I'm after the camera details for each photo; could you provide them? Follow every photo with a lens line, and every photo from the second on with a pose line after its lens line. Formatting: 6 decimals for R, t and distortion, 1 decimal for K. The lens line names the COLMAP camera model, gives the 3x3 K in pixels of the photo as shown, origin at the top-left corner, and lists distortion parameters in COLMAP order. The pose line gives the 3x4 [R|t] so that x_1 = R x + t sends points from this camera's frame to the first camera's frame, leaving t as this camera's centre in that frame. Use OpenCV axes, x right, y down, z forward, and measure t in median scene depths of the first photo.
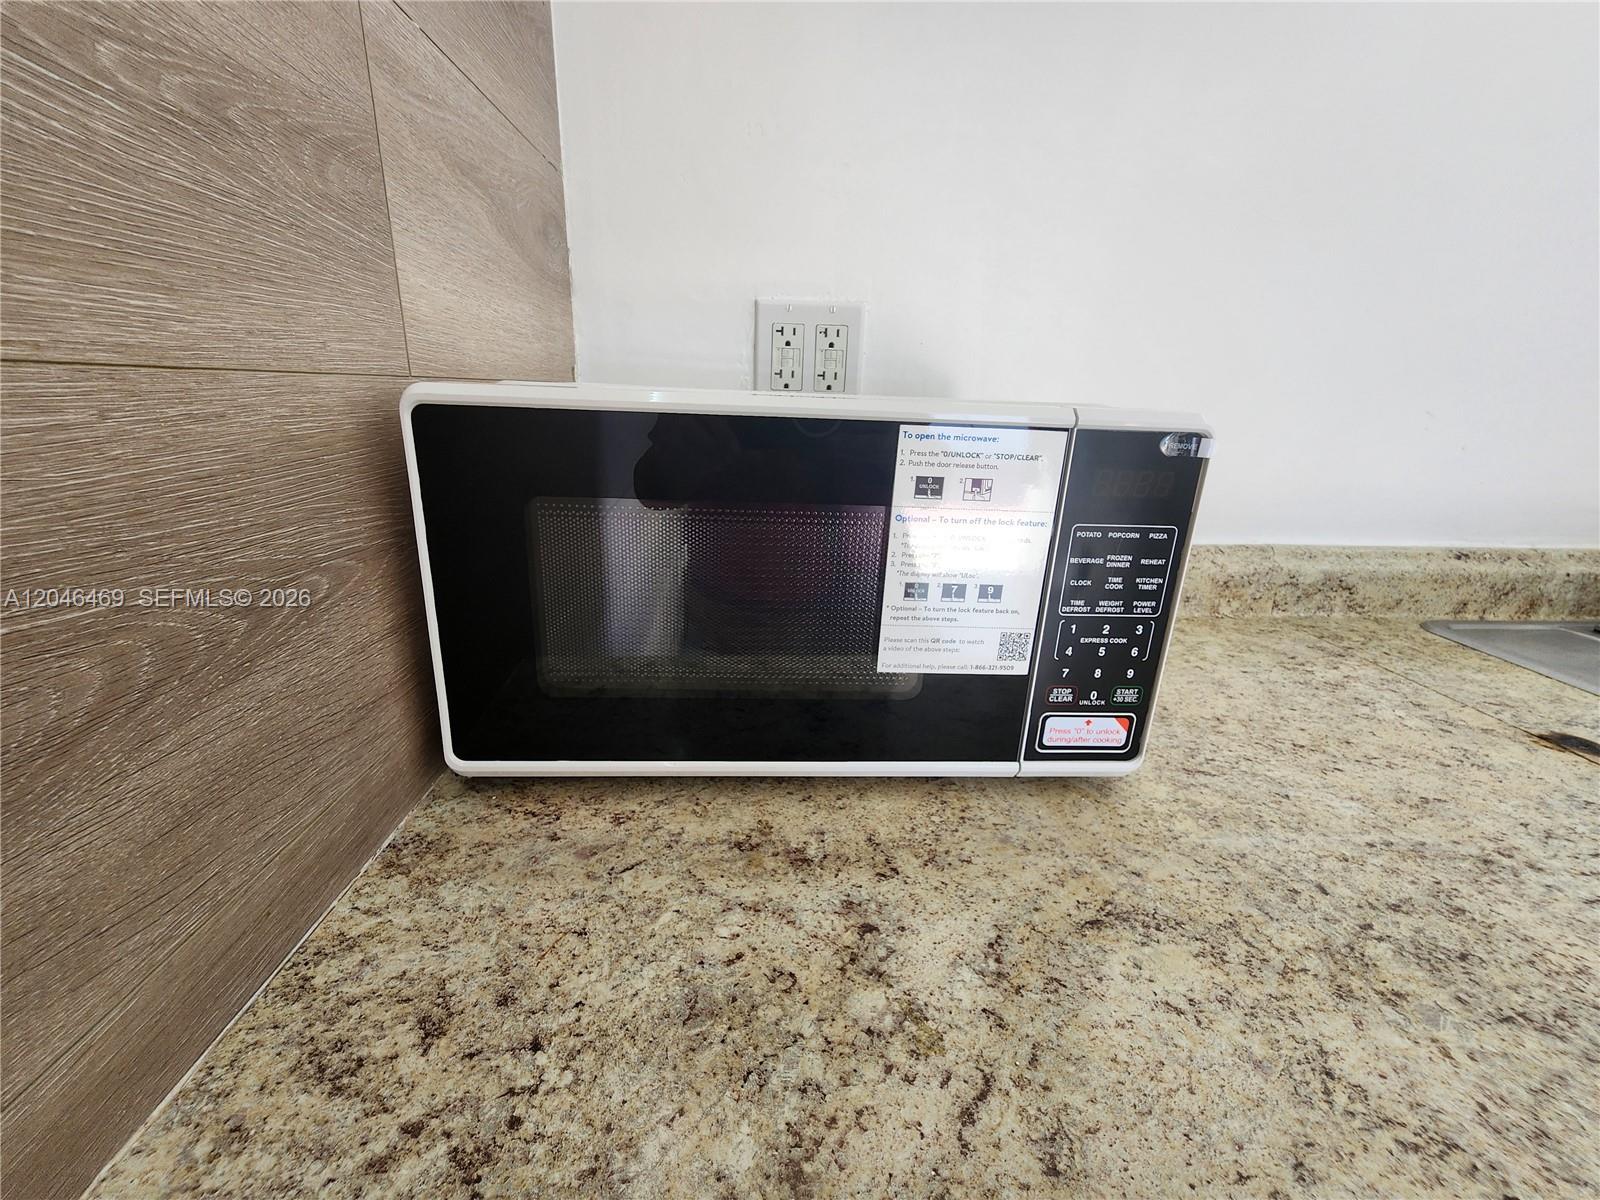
lens RADIAL K [[659.1, 0, 800.0], [0, 659.1, 600.0], [0, 0, 1]] dist [0.001266, 0.000300]
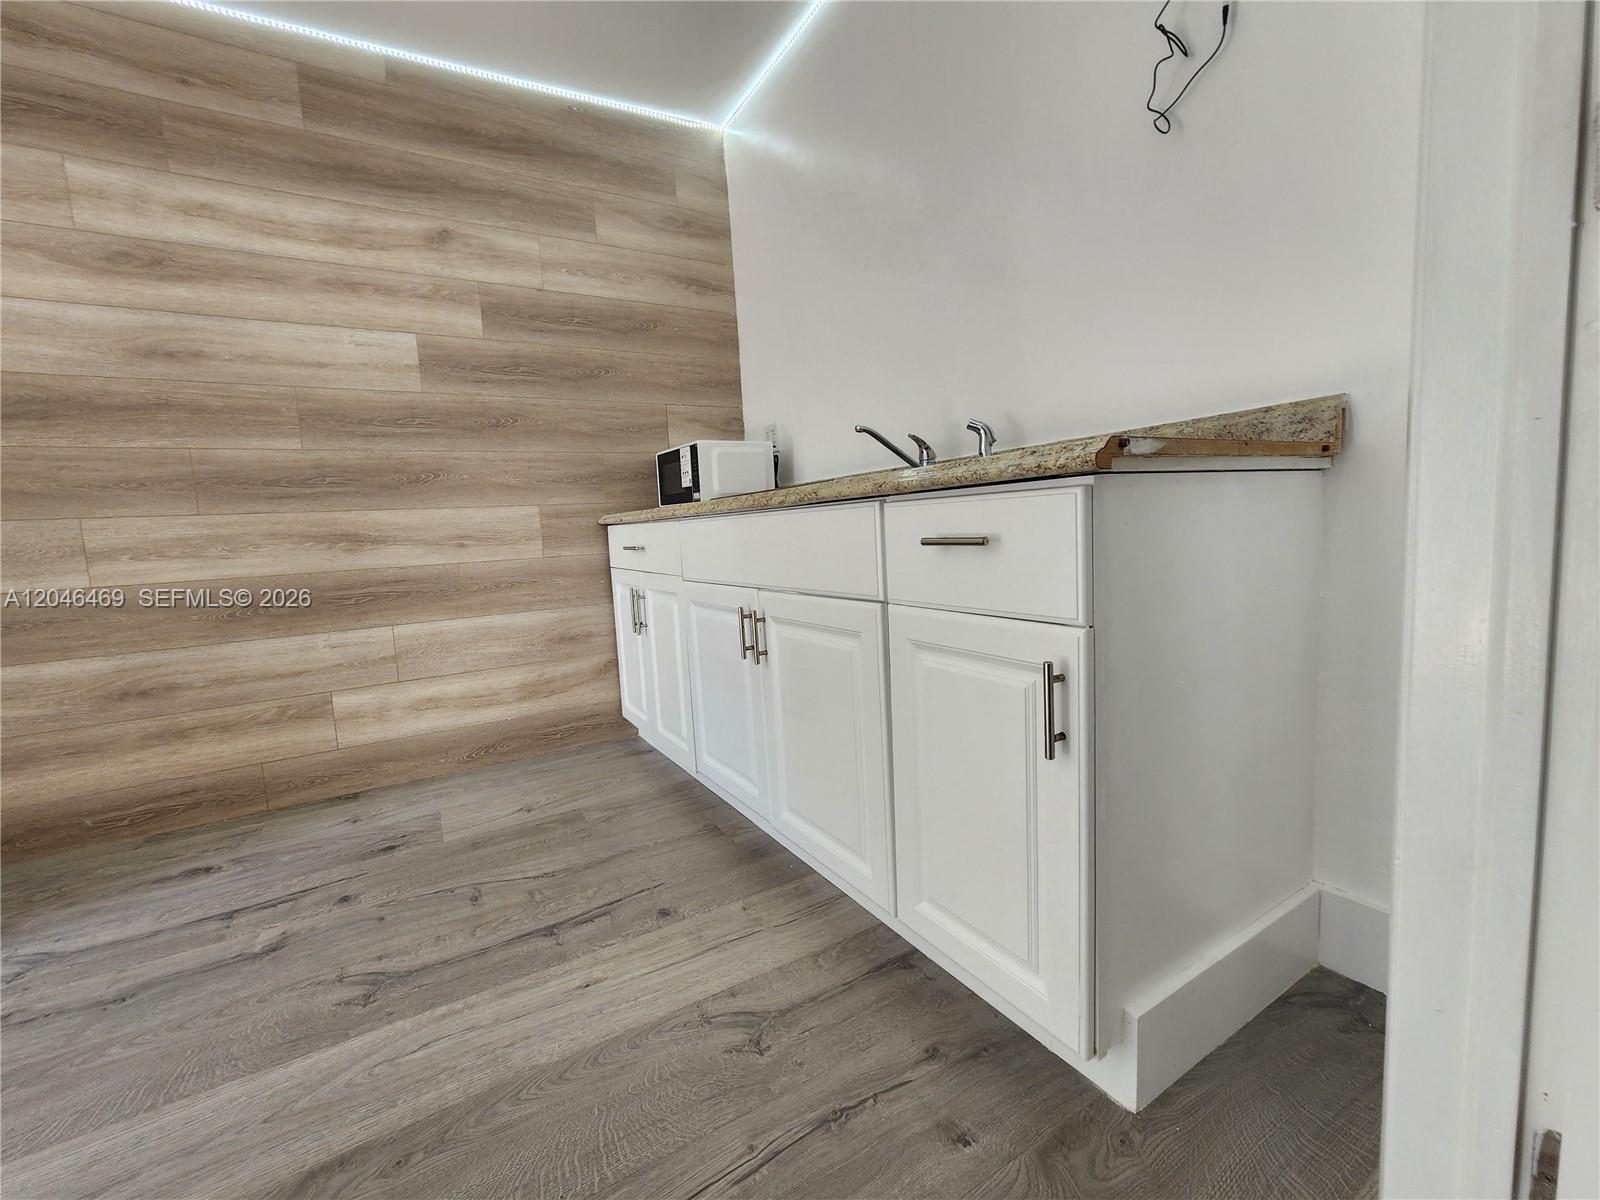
lens RADIAL K [[659.1, 0, 800.0], [0, 659.1, 600.0], [0, 0, 1]] dist [0.001266, 0.000300]
pose [[0.461321, 0.046127, -0.886033, 6.417438], [-0.201079, 0.978098, -0.053774, 1.305016], [0.864147, 0.202969, 0.460492, -0.741467]]
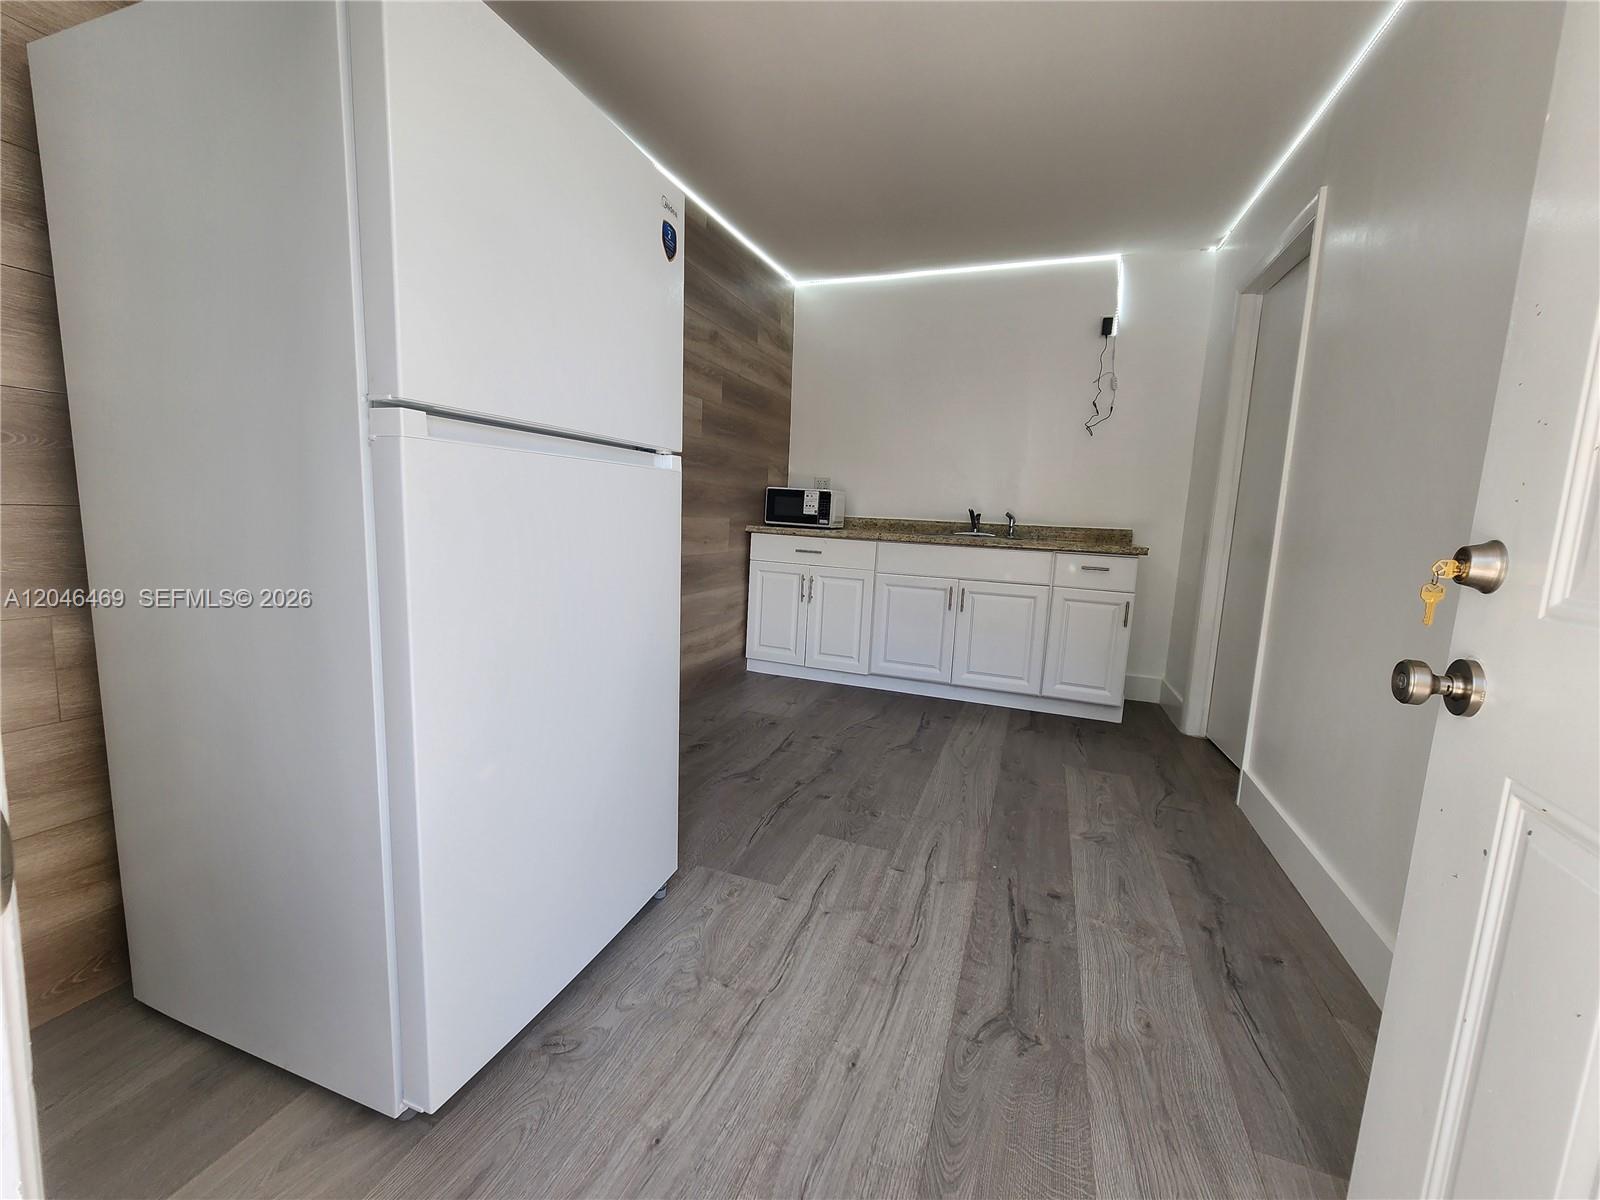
lens RADIAL K [[646.7, 0, 801.5], [0, 646.7, 610.2], [0, 0, 1]] dist [-0.000447, -0.000048]
pose [[0.917456, 0.074656, -0.390770, 4.284288], [-0.139544, 0.980218, -0.140355, 3.095136], [0.372562, 0.183299, 0.909725, -8.197988]]
